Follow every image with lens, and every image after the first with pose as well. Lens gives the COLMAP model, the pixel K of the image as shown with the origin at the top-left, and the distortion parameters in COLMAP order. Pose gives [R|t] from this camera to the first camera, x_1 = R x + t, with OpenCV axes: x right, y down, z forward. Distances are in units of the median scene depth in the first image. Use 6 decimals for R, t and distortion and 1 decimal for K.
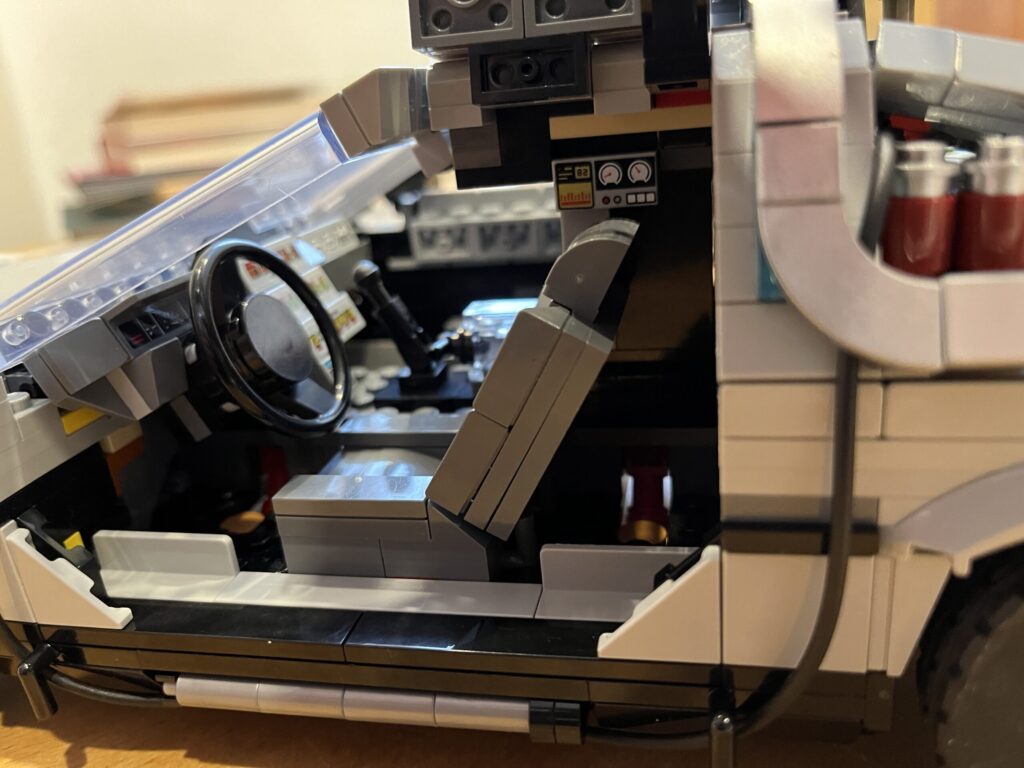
lens RADIAL K [[784.7, 0, 512.0], [0, 784.7, 384.0], [0, 0, 1]] dist [0.011711, -0.005316]
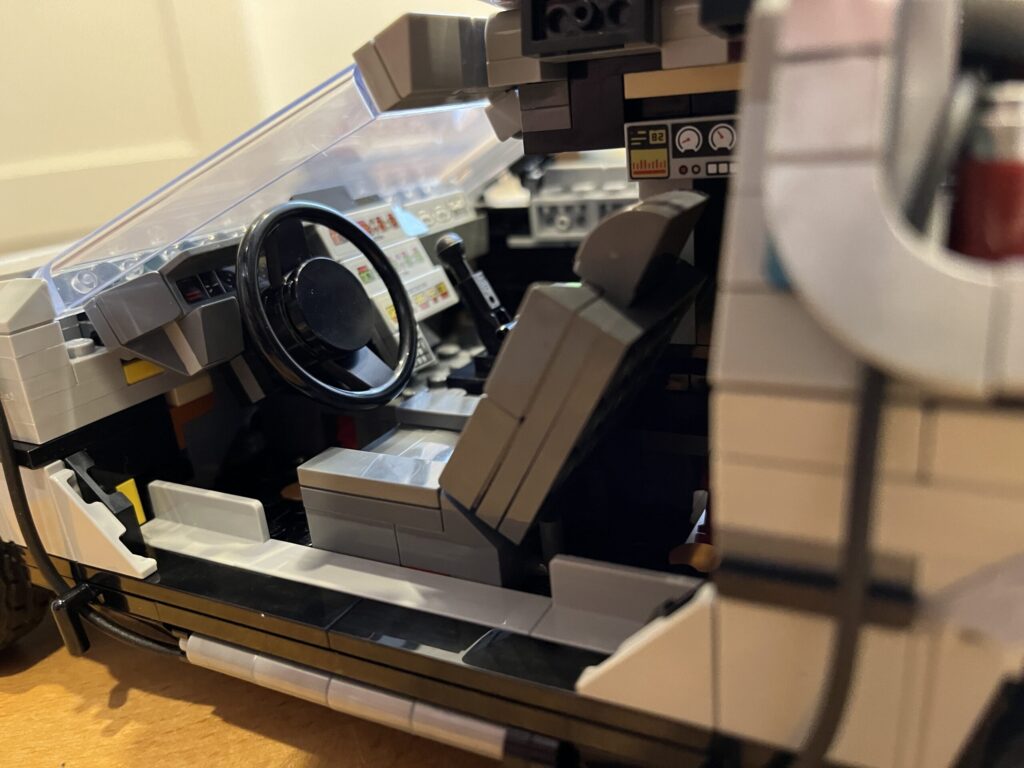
lens RADIAL K [[790.2, 0, 537.3], [0, 790.2, 385.2], [0, 0, 1]] dist [0.006570, 0.003387]
pose [[0.968838, 0.089861, -0.230822, 0.194461], [-0.086910, 0.995952, 0.022940, -0.003987], [0.231949, -0.002164, 0.972725, 0.119772]]
